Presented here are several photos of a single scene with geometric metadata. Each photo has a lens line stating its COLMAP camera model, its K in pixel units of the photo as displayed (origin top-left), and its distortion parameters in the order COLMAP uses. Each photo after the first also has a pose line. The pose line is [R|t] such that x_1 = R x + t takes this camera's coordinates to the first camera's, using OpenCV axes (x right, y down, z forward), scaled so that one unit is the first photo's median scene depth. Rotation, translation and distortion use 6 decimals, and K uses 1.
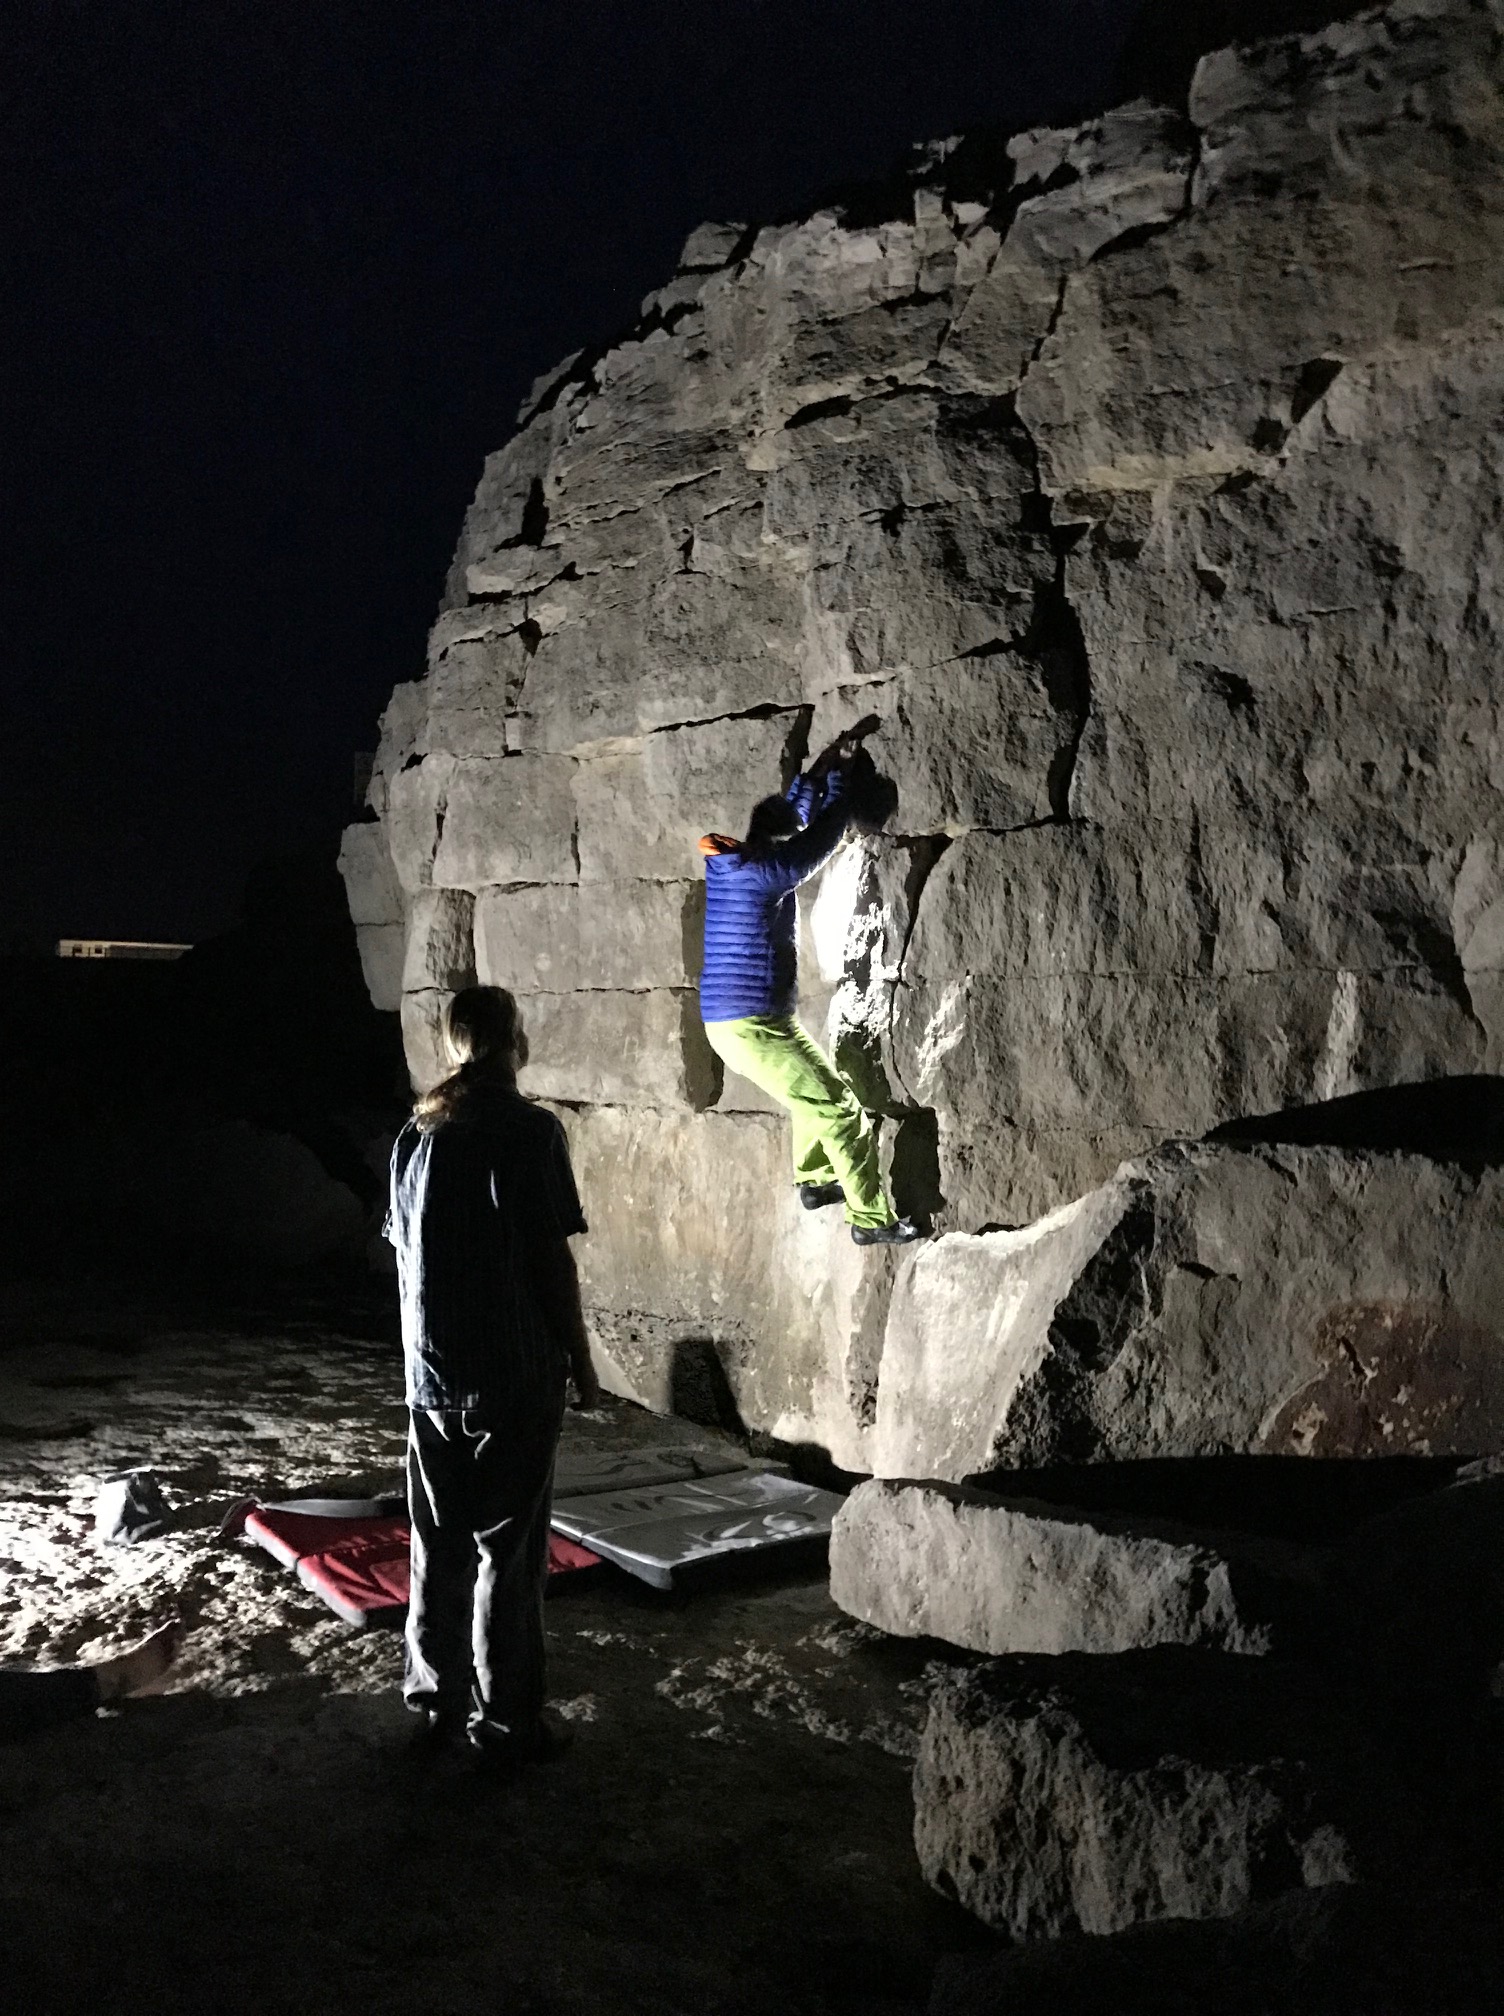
lens RADIAL K [[1667.4, 0, 752.0], [0, 1667.4, 1008.0], [0, 0, 1]] dist [0.089472, -0.144192]
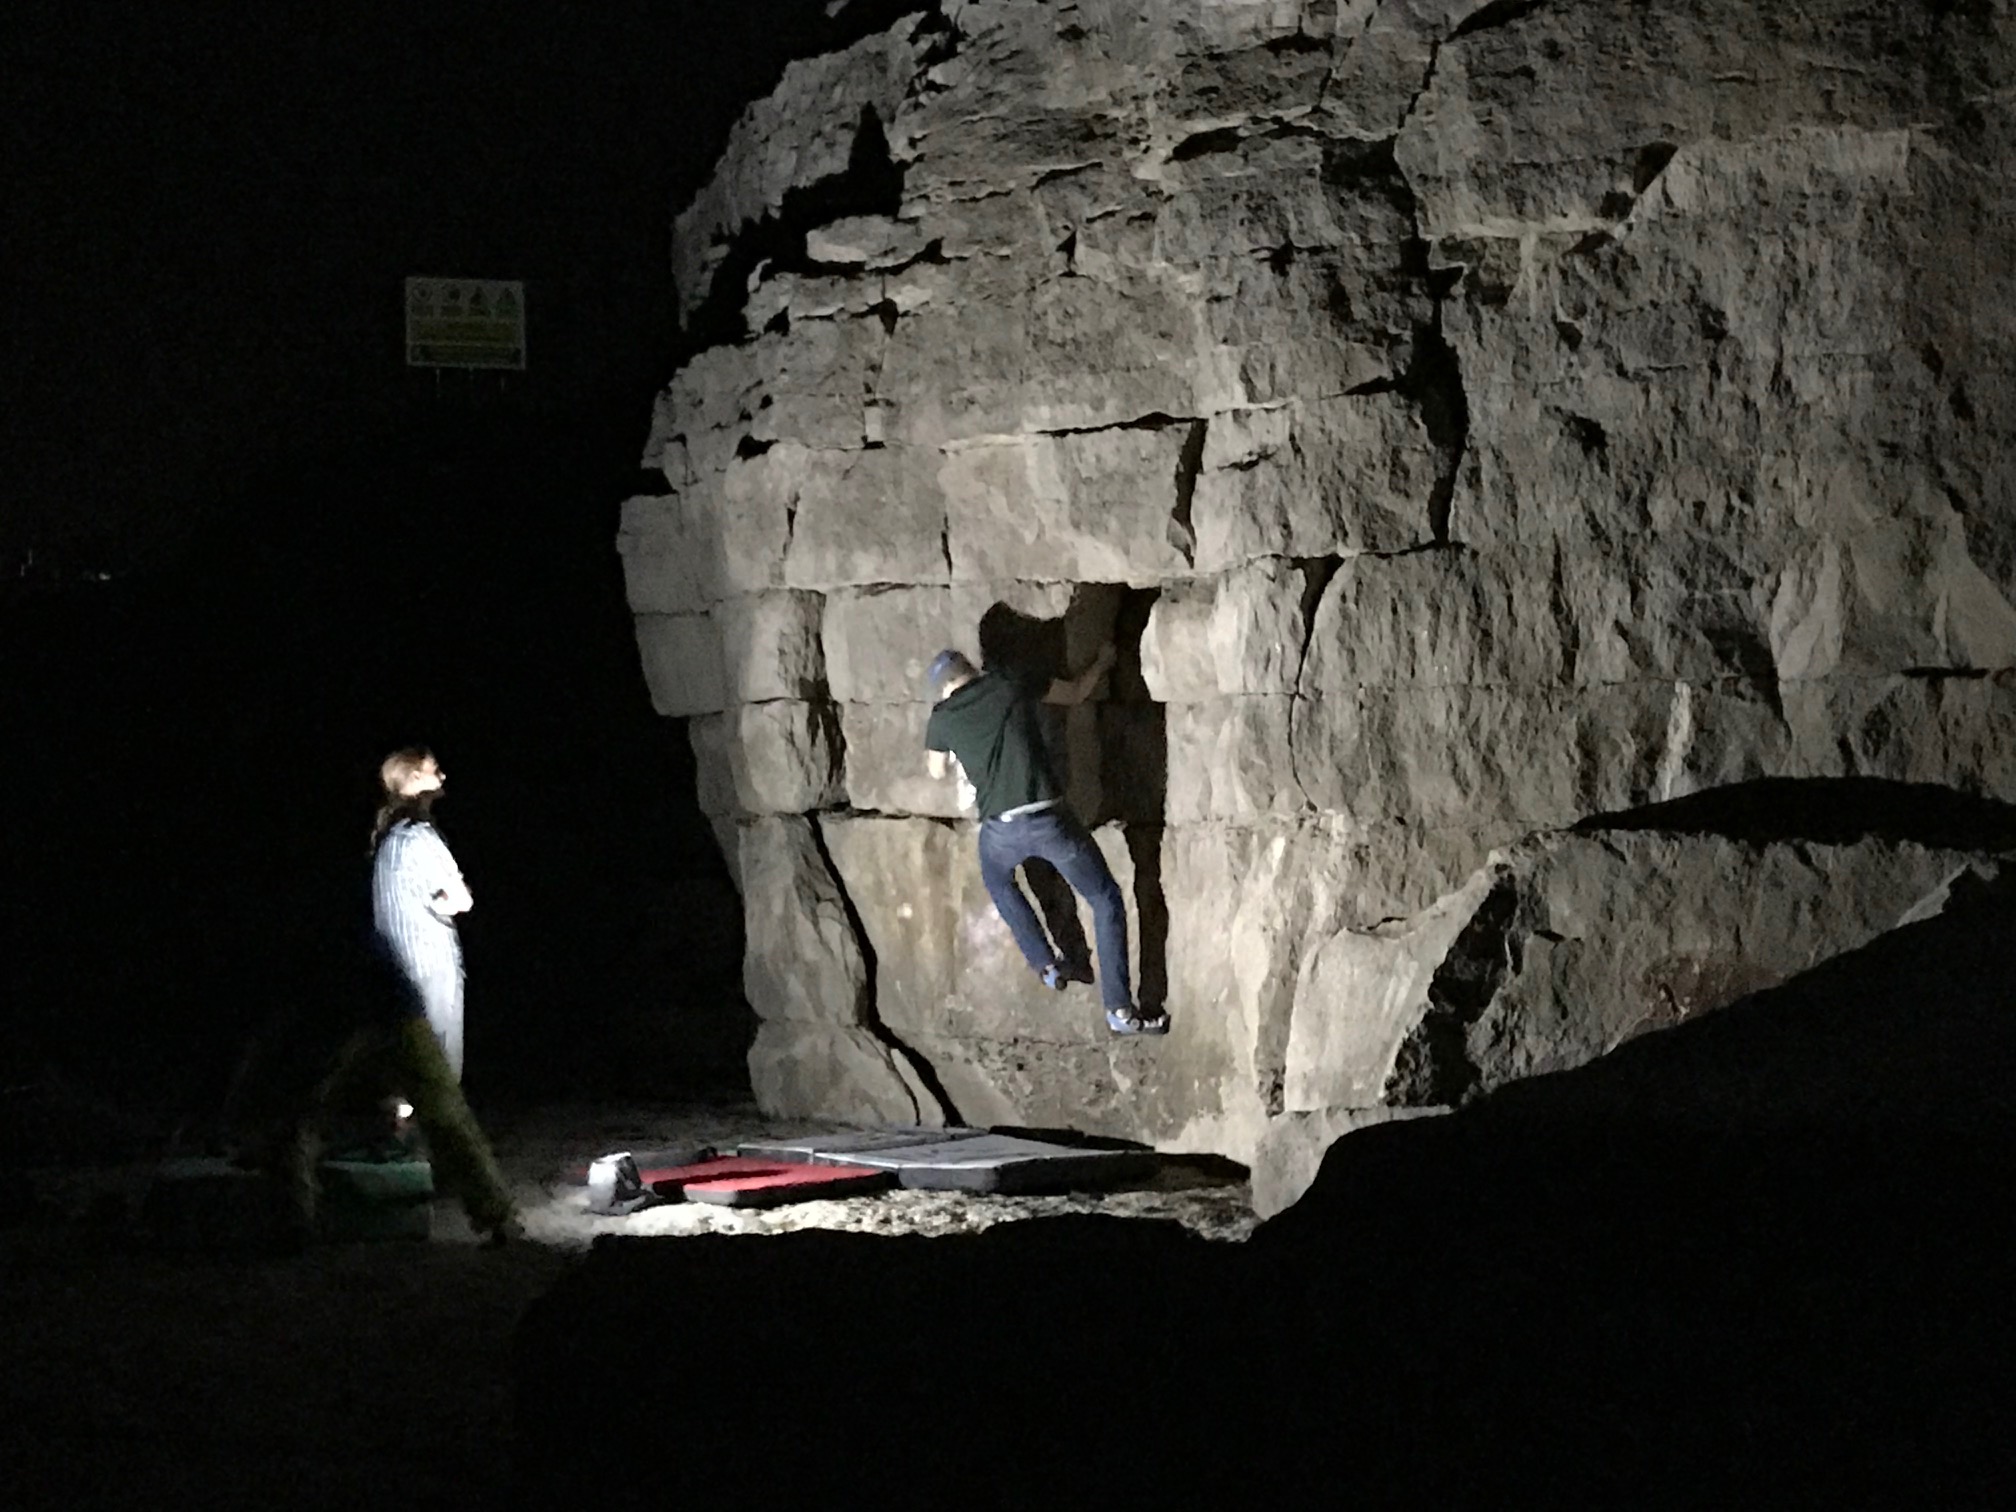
lens RADIAL K [[3340.4, 0, 1008.0], [0, 3340.4, 756.0], [0, 0, 1]] dist [0.221883, -0.112479]
pose [[0.999658, -0.025745, 0.004654, -0.112774], [0.025579, 0.999131, 0.032896, -0.053516], [-0.005497, -0.032765, 0.999448, -1.196270]]
